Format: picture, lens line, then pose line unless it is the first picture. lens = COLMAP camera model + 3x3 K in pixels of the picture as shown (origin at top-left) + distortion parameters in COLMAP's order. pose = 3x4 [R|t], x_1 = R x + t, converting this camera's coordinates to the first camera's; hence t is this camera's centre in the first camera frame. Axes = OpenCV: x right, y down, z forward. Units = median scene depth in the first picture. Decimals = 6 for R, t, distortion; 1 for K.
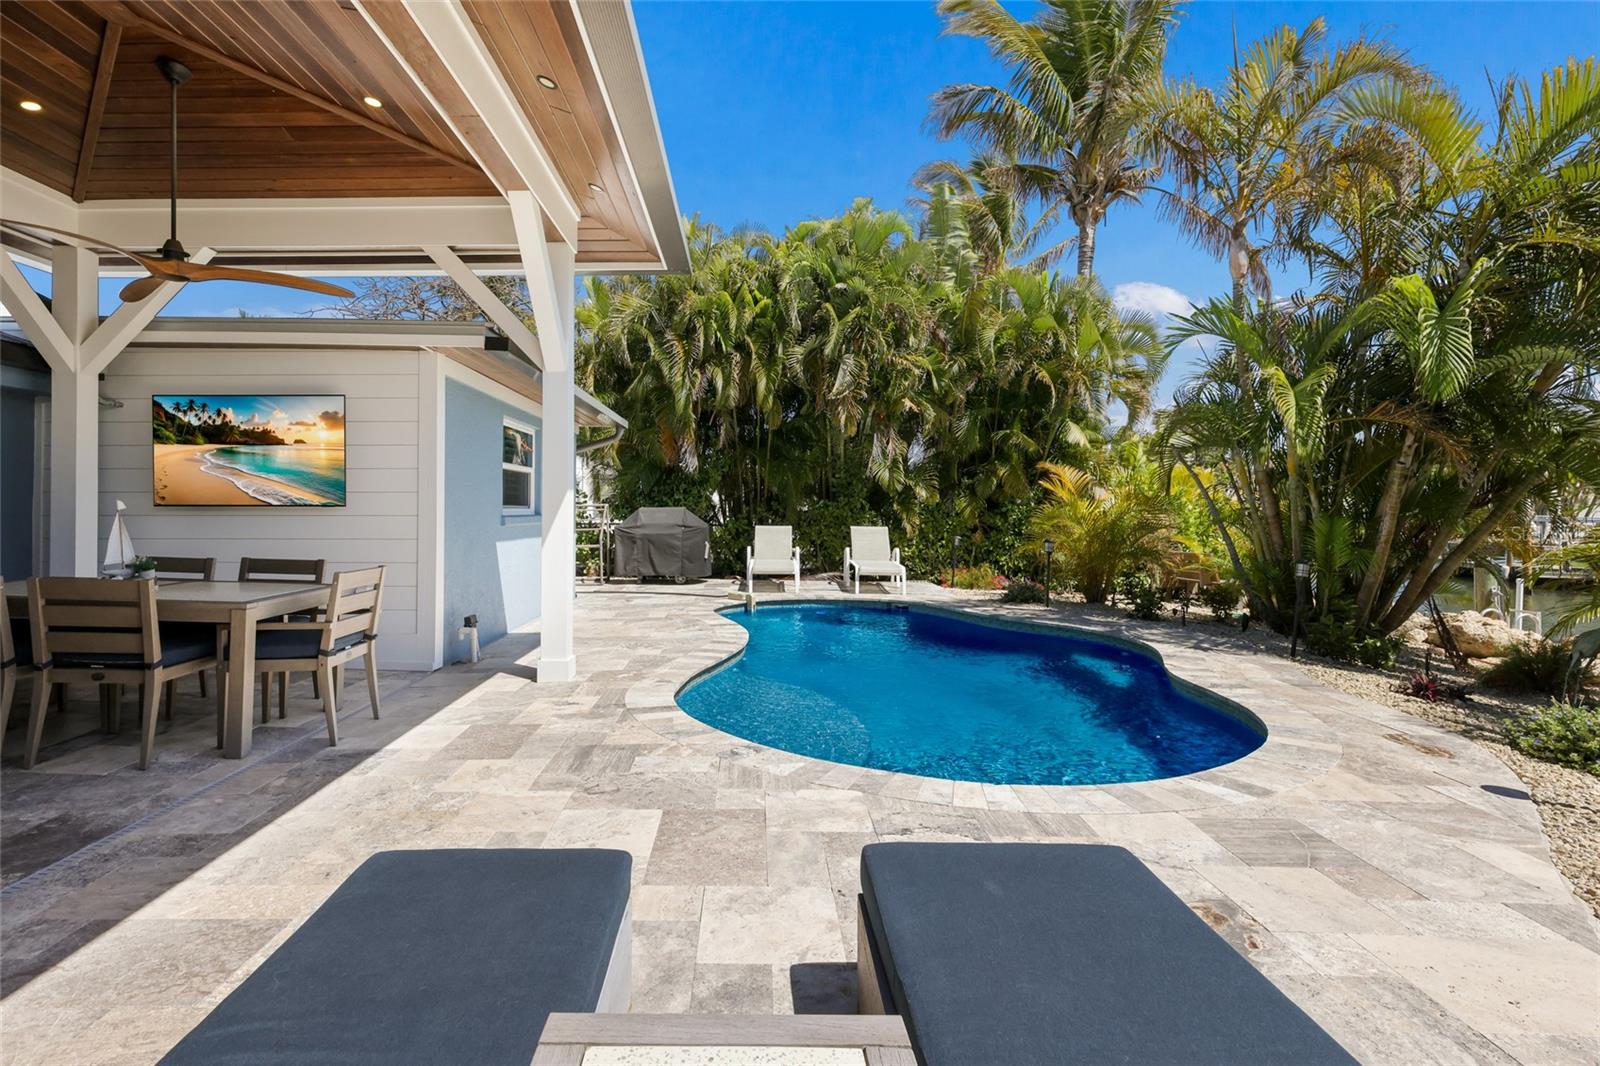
lens RADIAL K [[800.8, 0, 724.7], [0, 800.8, 504.7], [0, 0, 1]] dist [0.016668, -0.002655]
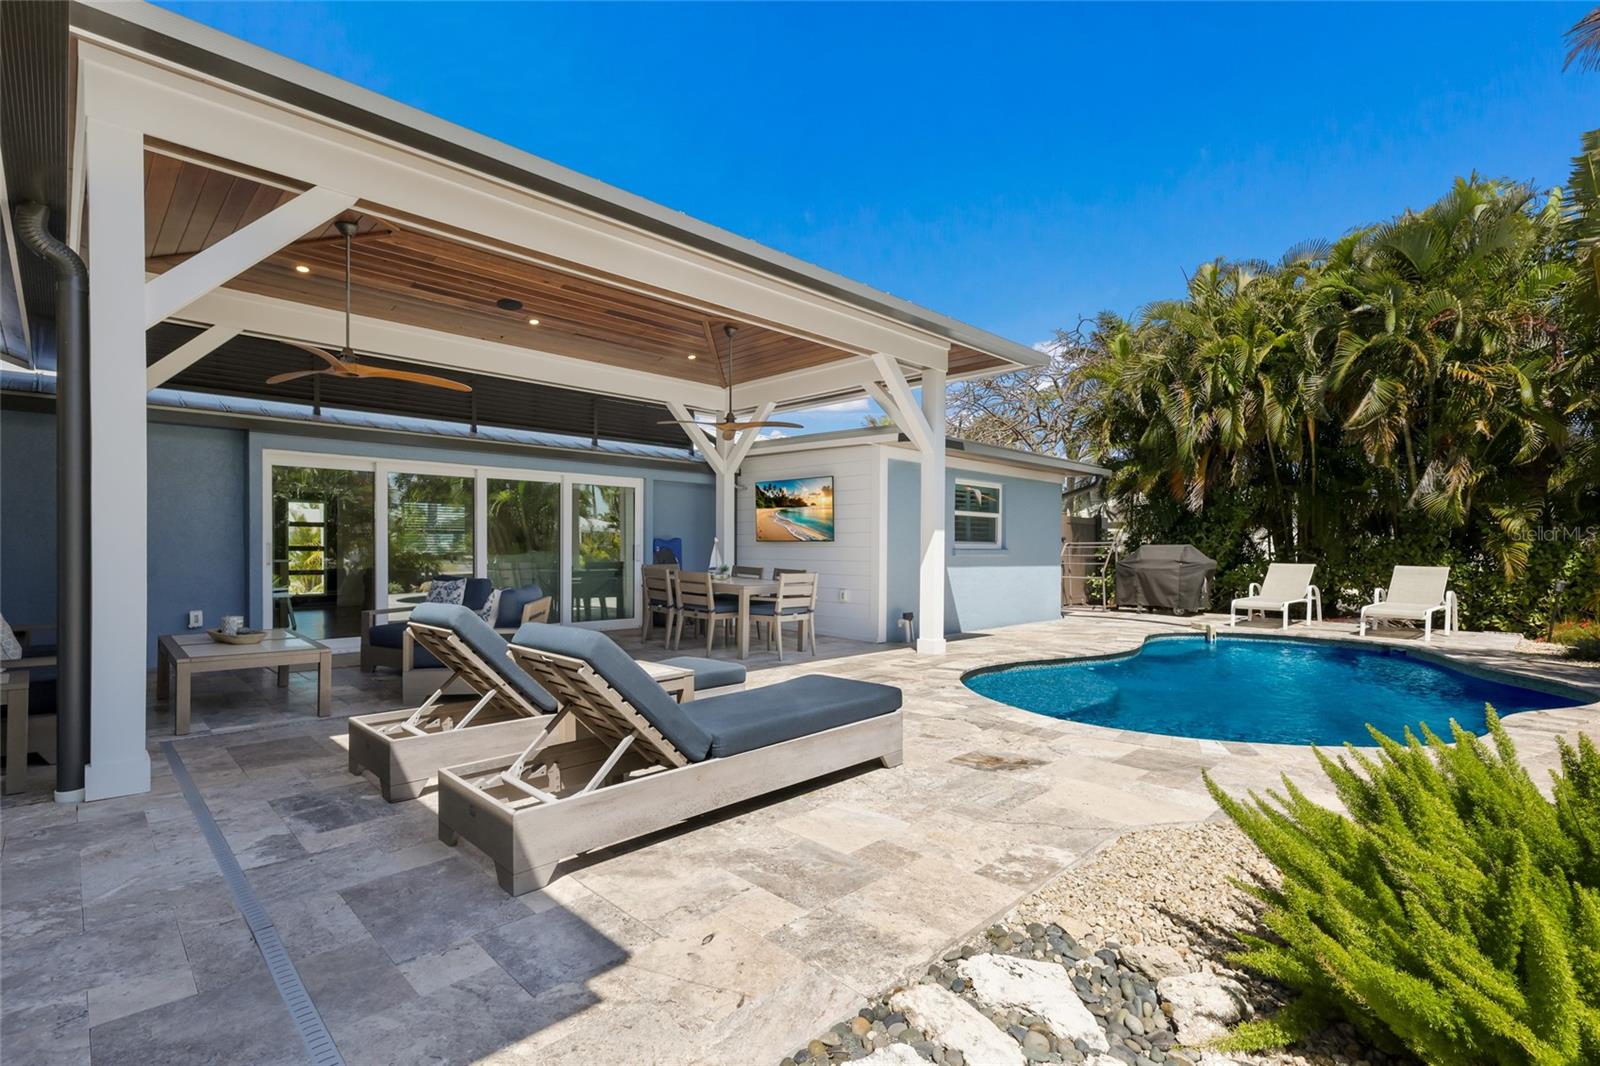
lens RADIAL K [[739.0, 0, 768.5], [0, 739.0, 548.0], [0, 0, 1]] dist [0.027175, -0.001690]
pose [[0.717053, 0.003290, -0.697011, 0.464284], [-0.001436, 0.999994, 0.003243, 0.010514], [0.697018, -0.001324, 0.717053, -0.195419]]
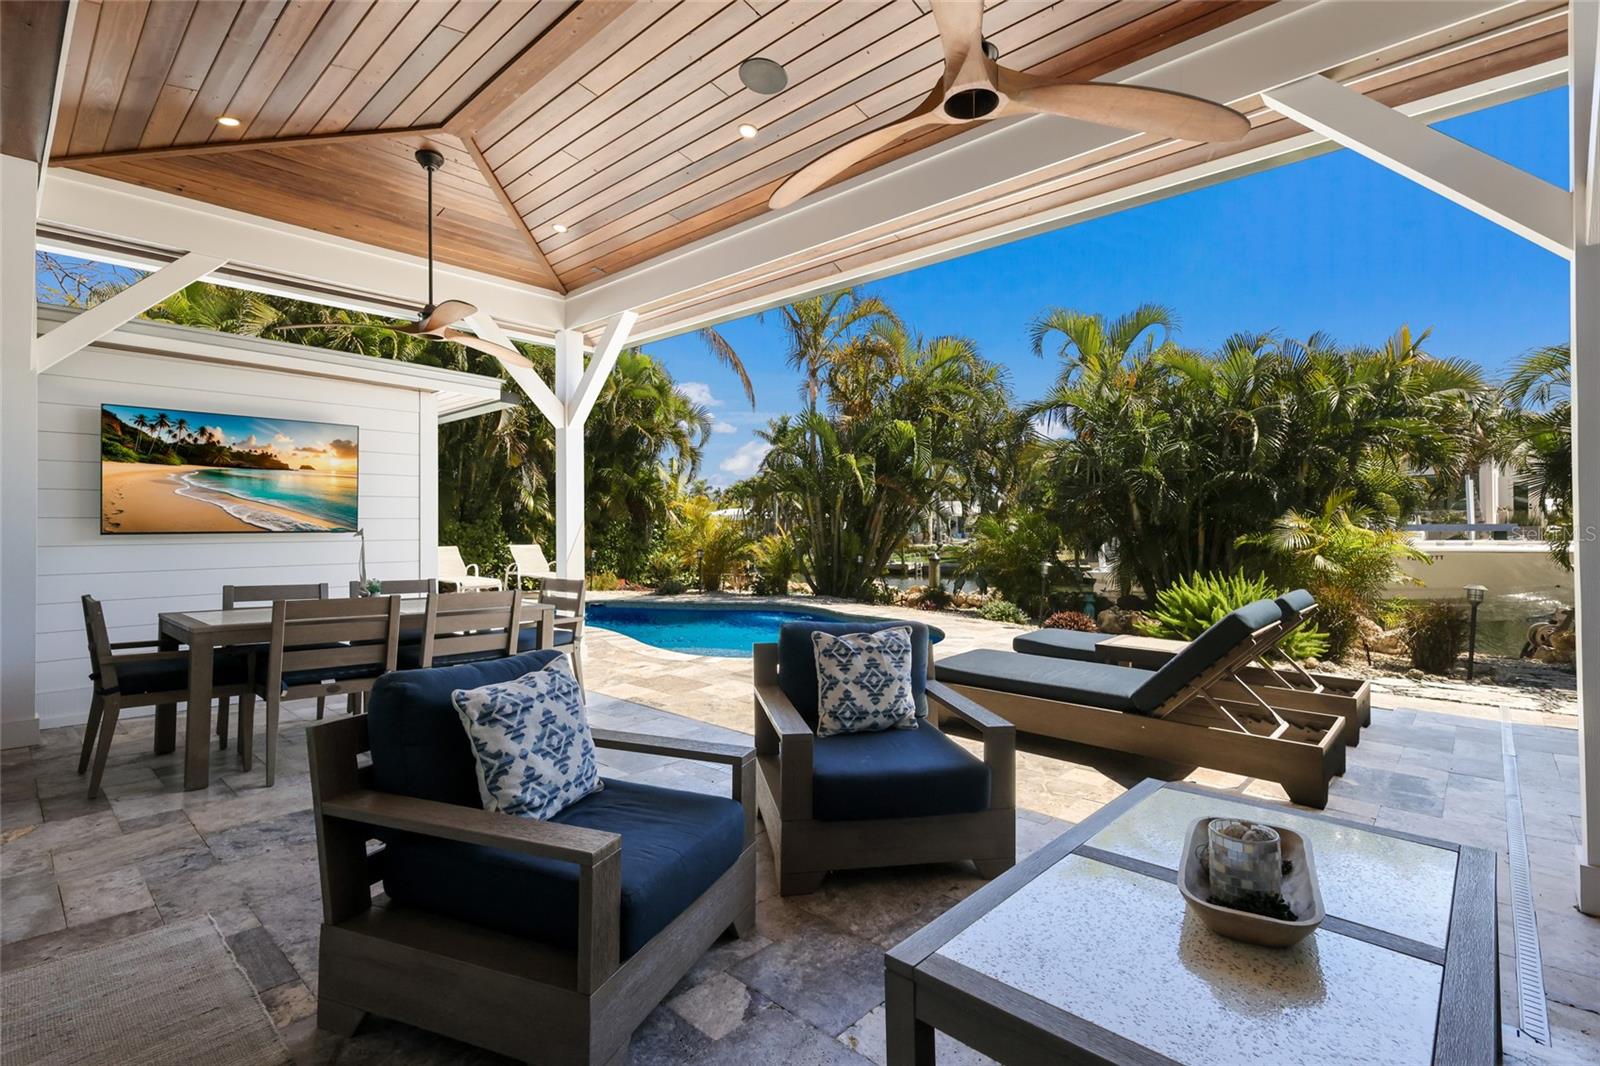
lens RADIAL K [[739.0, 0, 811.9], [0, 739.0, 513.3], [0, 0, 1]] dist [0.027175, -0.001690]
pose [[0.640617, 0.007224, 0.767827, -0.752410], [0.003978, 0.999911, -0.012726, -0.006385], [-0.767850, 0.011207, 0.640531, -0.071957]]
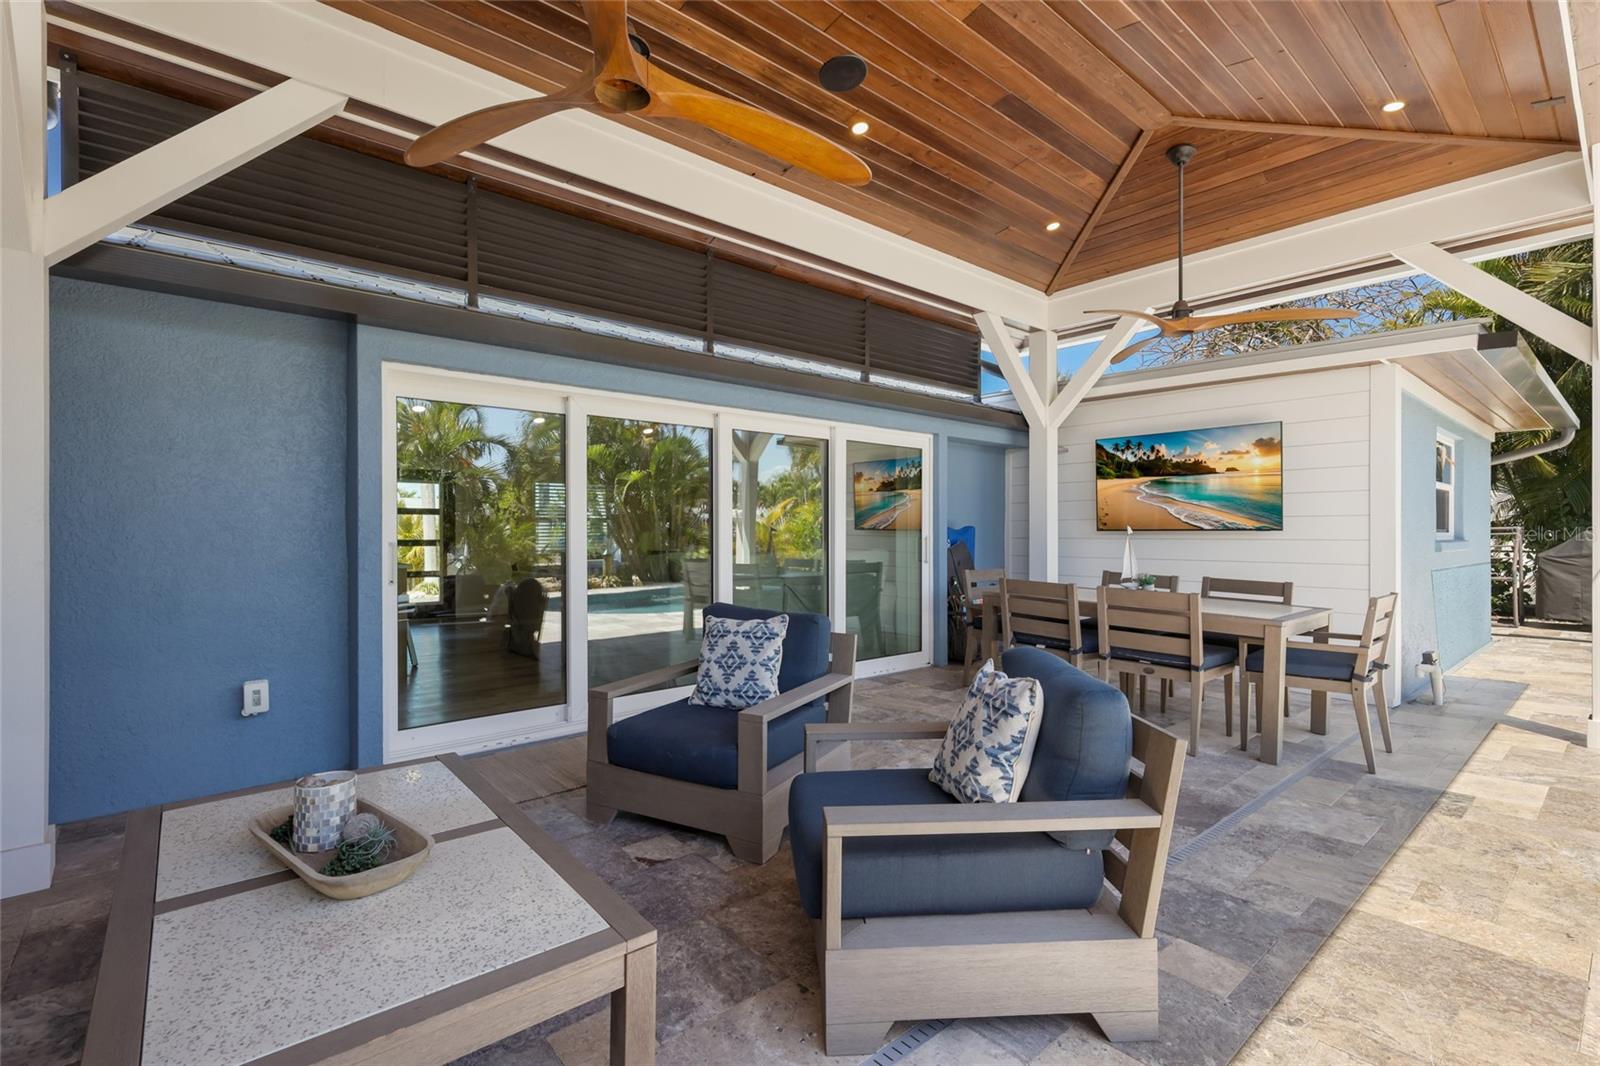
lens RADIAL K [[739.0, 0, 794.5], [0, 739.0, 526.3], [0, 0, 1]] dist [0.027175, -0.001690]
pose [[0.683457, -0.008171, -0.729945, -0.182241], [0.005164, 0.999966, -0.006359, -0.000076], [0.729973, 0.000576, 0.683476, -0.087682]]
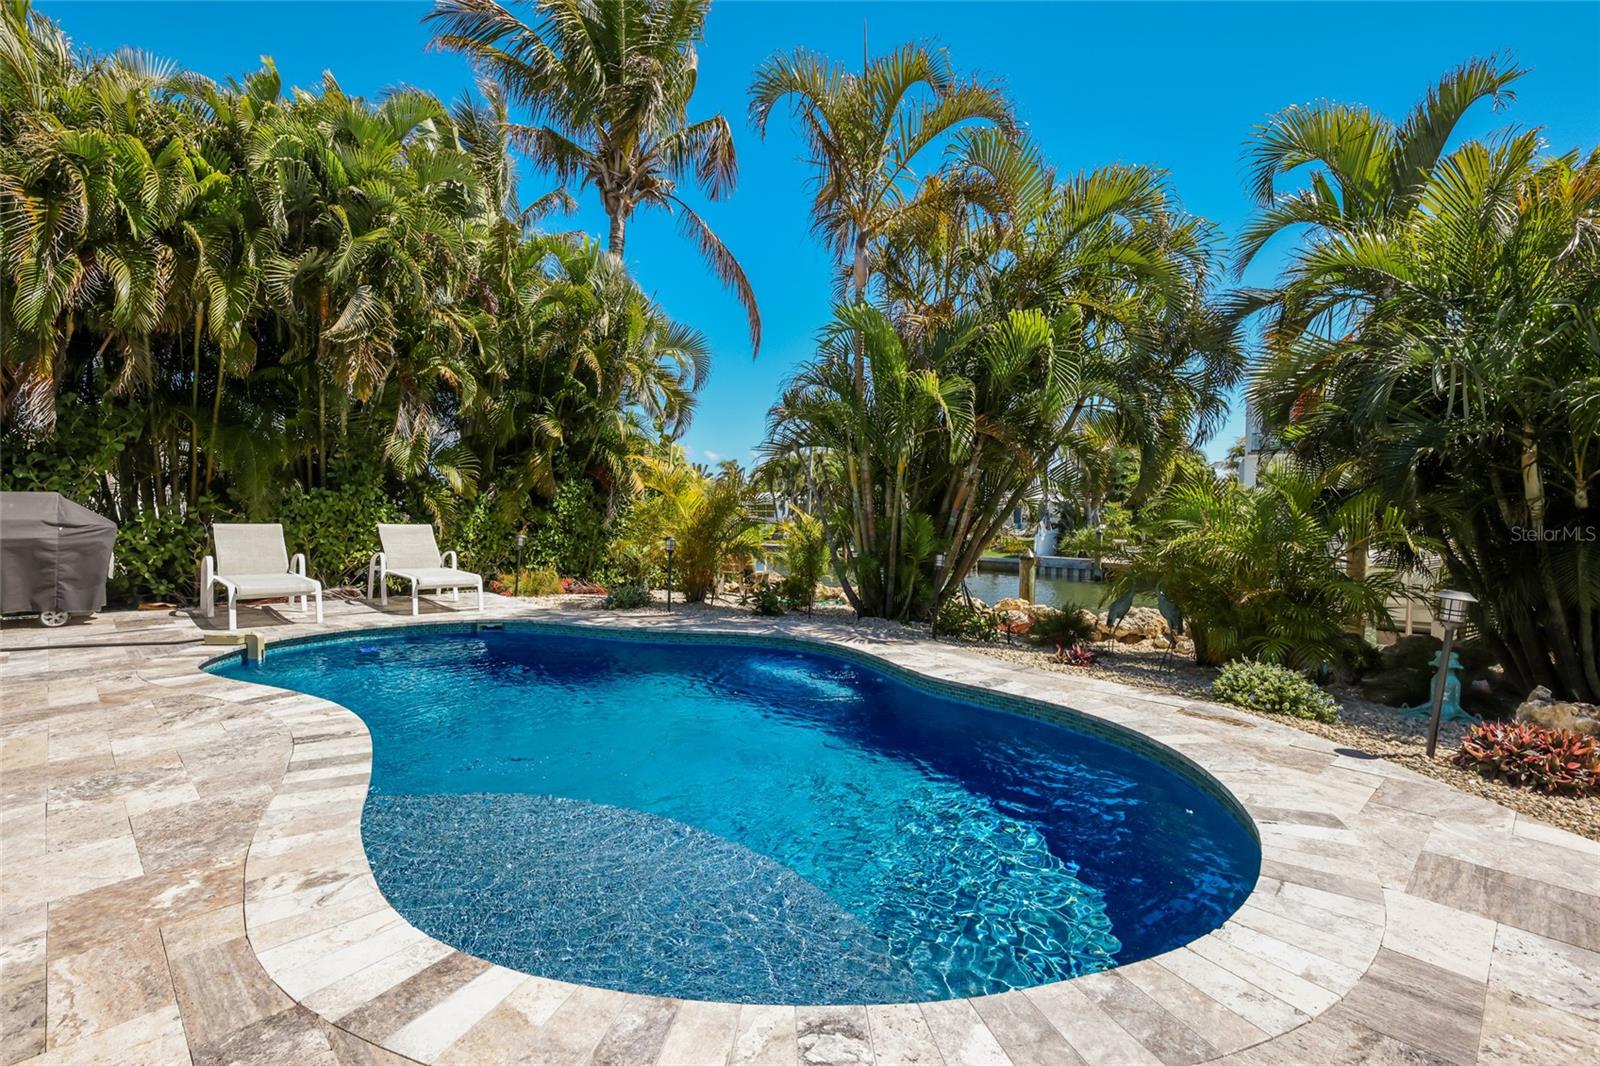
lens RADIAL K [[751.9, 0, 814.8], [0, 751.9, 527.8], [0, 0, 1]] dist [0.012250, 0.000111]
pose [[0.673733, -0.007605, 0.738936, -0.158025], [-0.014802, 0.999608, 0.023783, 0.015687], [-0.738827, -0.026961, 0.673356, 0.437982]]
